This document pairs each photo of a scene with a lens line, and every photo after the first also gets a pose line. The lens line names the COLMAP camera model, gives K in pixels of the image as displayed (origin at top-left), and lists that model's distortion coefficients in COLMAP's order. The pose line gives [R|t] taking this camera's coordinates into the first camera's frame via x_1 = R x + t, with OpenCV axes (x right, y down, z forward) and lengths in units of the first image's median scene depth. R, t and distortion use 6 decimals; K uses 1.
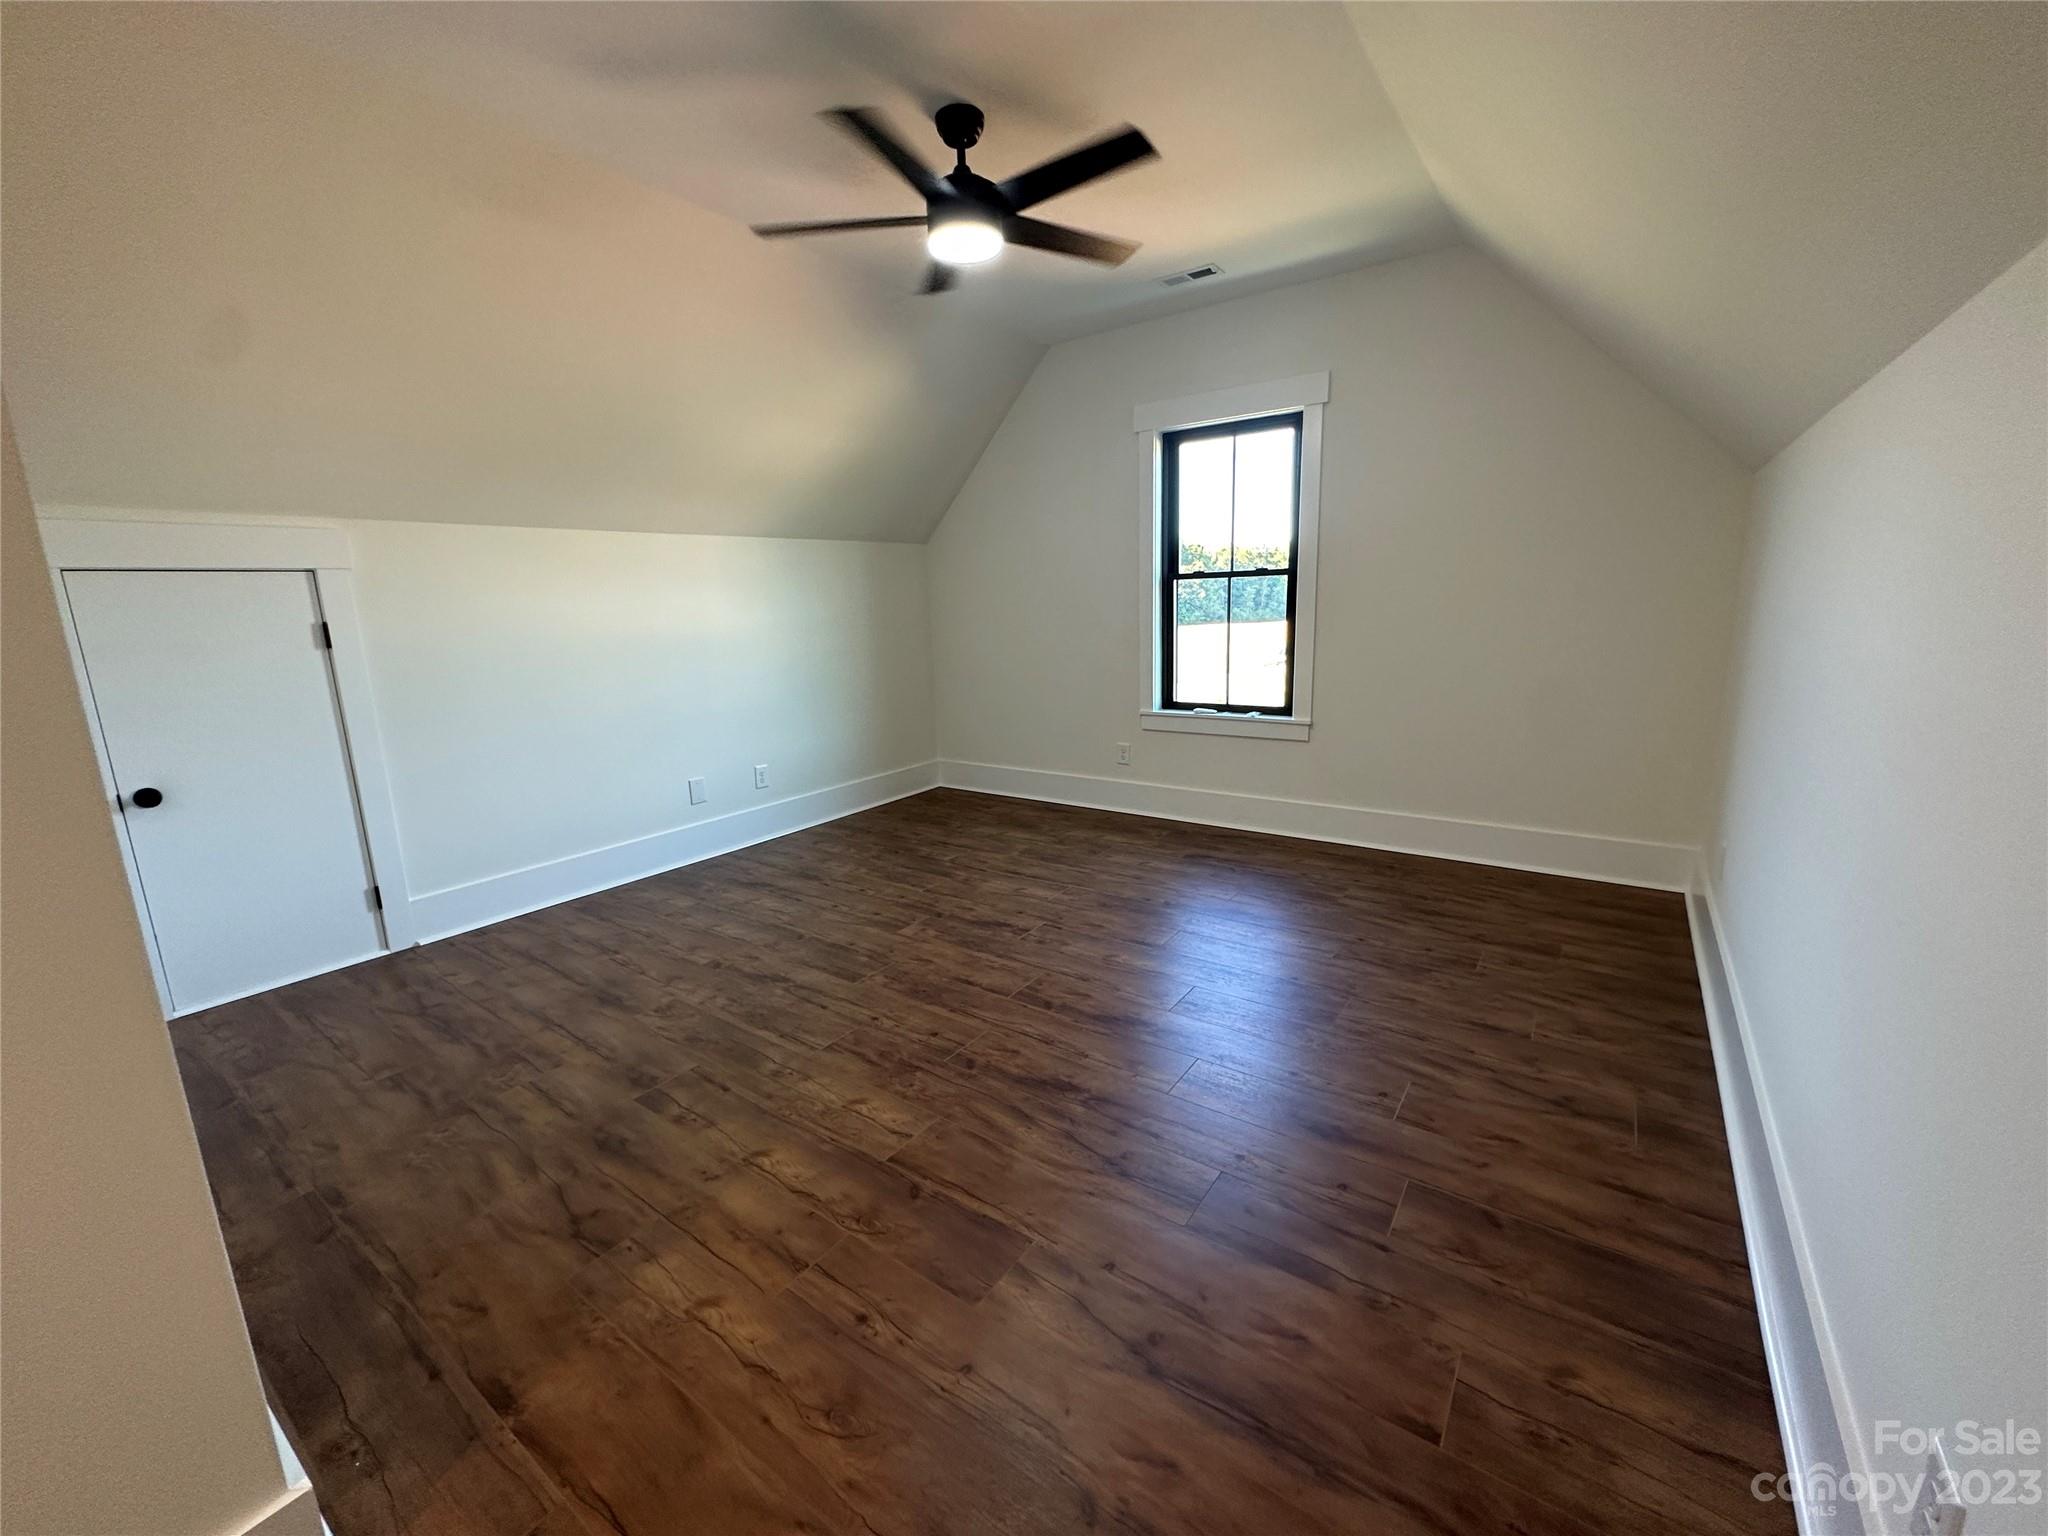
lens RADIAL K [[817.6, 0, 1025.2], [0, 817.6, 766.4], [0, 0, 1]] dist [0.000081, 0.000817]
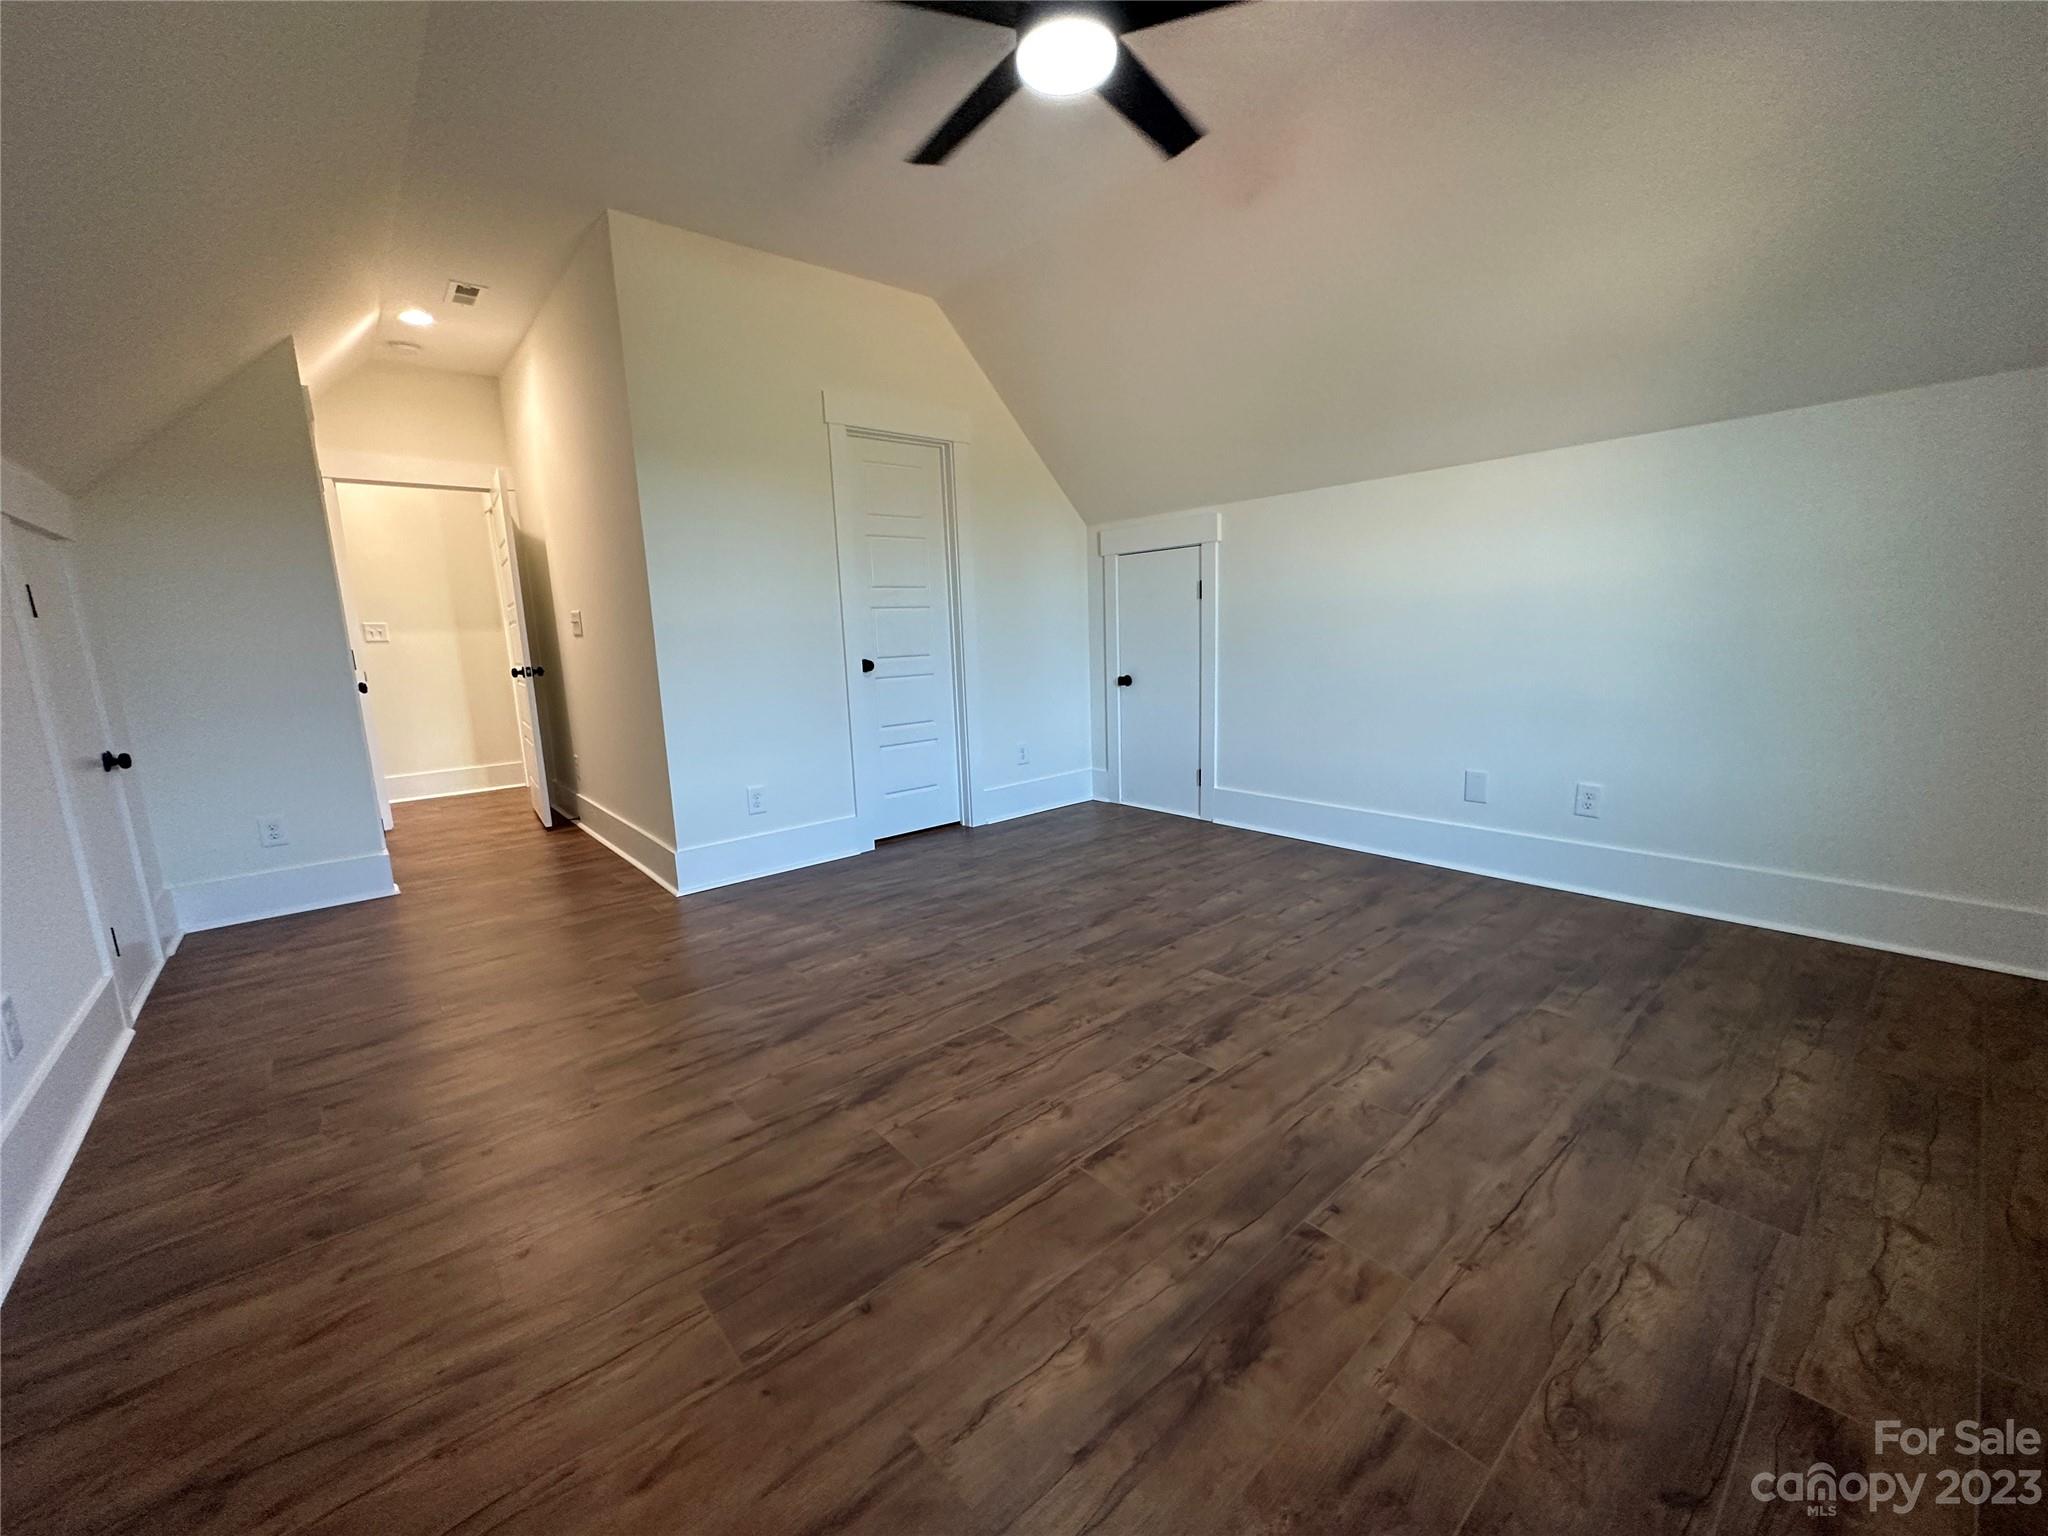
lens RADIAL K [[817.6, 0, 1025.2], [0, 817.6, 766.4], [0, 0, 1]] dist [0.000081, 0.000817]
pose [[-0.237905, 0.204420, -0.949533, 0.632210], [-0.154212, 0.957252, 0.244720, -0.160880], [0.958968, 0.204649, -0.196211, 1.012521]]
